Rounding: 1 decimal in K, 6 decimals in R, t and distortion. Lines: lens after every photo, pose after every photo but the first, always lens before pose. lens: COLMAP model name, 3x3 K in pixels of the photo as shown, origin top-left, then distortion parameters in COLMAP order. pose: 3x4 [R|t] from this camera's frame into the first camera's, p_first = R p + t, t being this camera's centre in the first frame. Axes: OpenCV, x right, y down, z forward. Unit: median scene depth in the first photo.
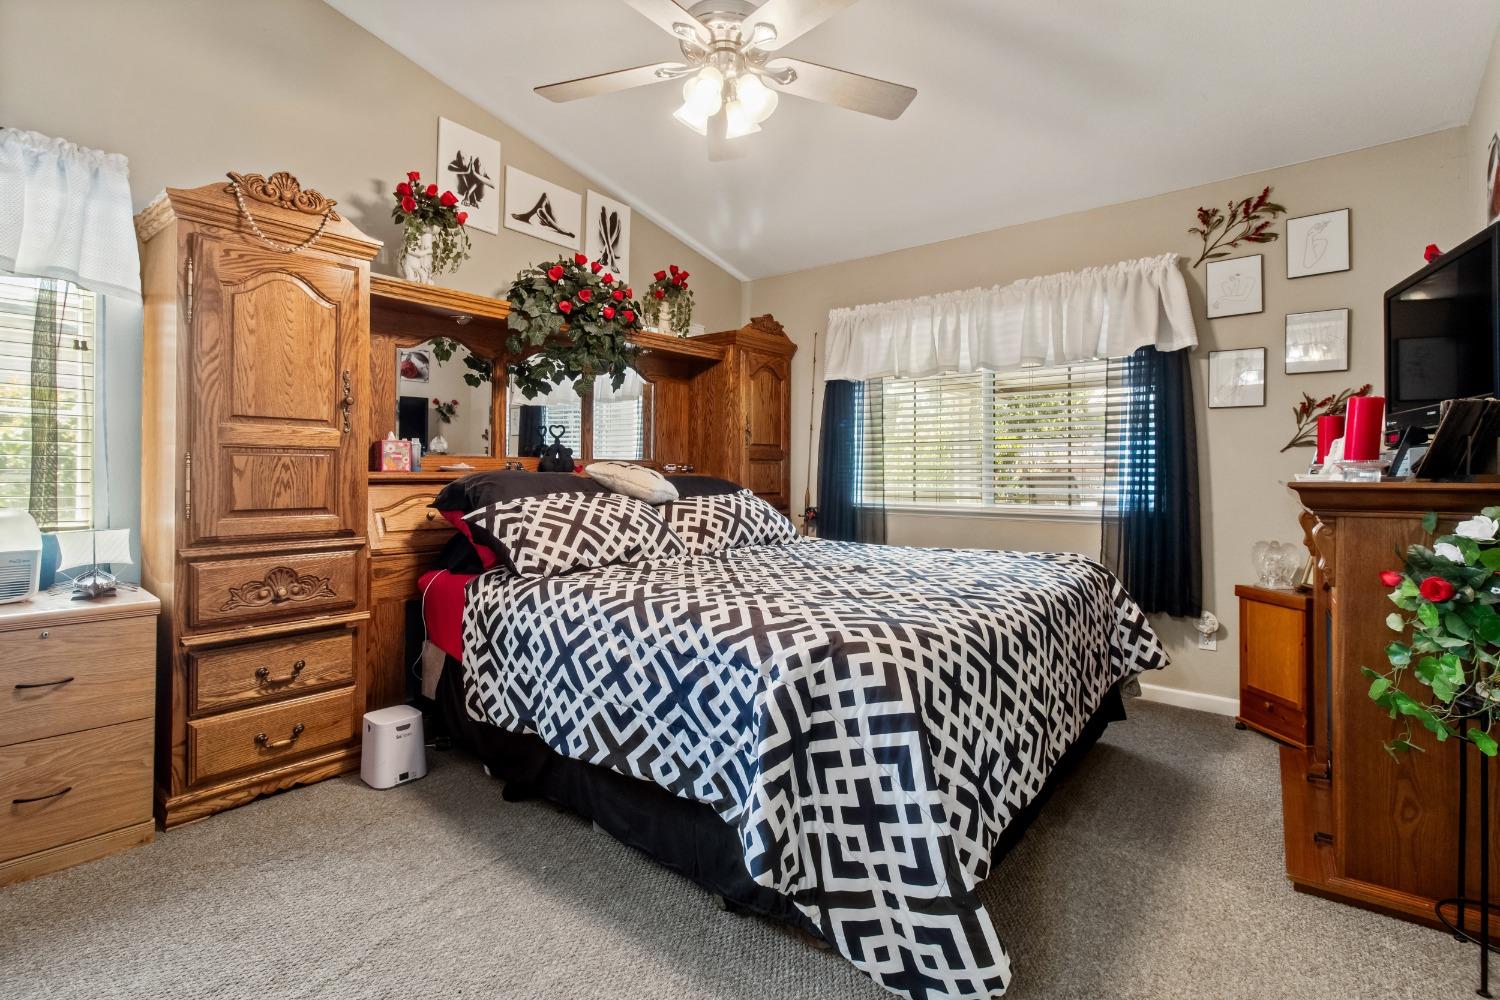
lens RADIAL K [[701.5, 0, 760.6], [0, 701.5, 479.0], [0, 0, 1]] dist [-0.001127, -0.000722]
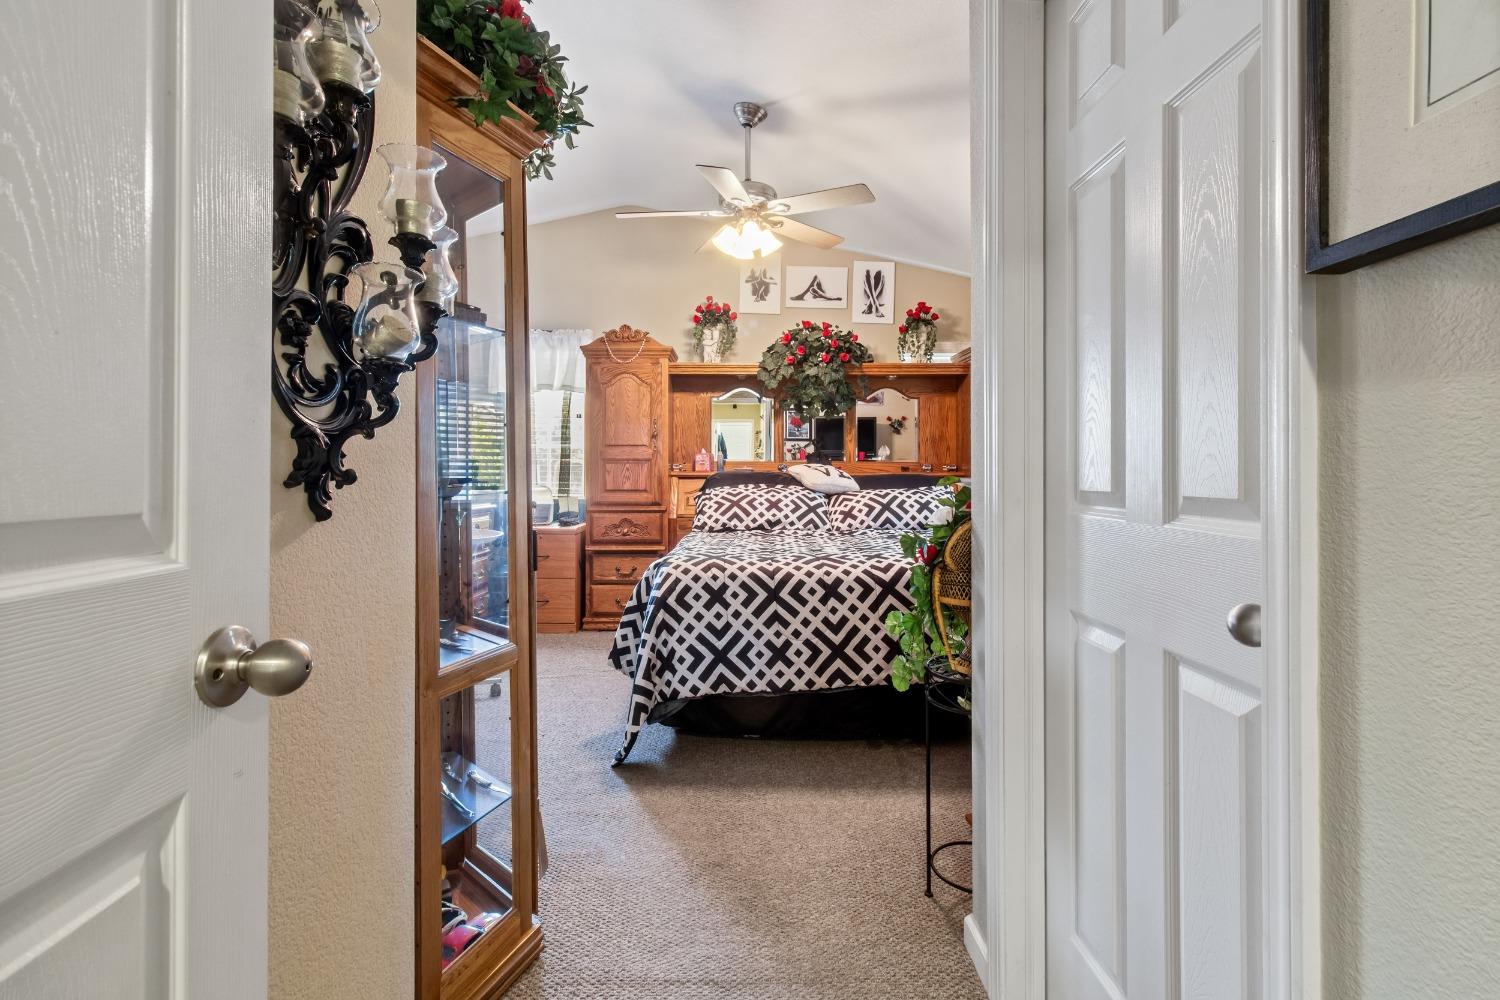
lens RADIAL K [[701.5, 0, 752.7], [0, 701.5, 486.5], [0, 0, 1]] dist [-0.001127, -0.000722]
pose [[0.624605, 0.010510, -0.780870, 1.064456], [-0.006117, 0.999945, 0.008566, 0.012209], [0.780917, -0.000574, 0.624635, 0.016999]]
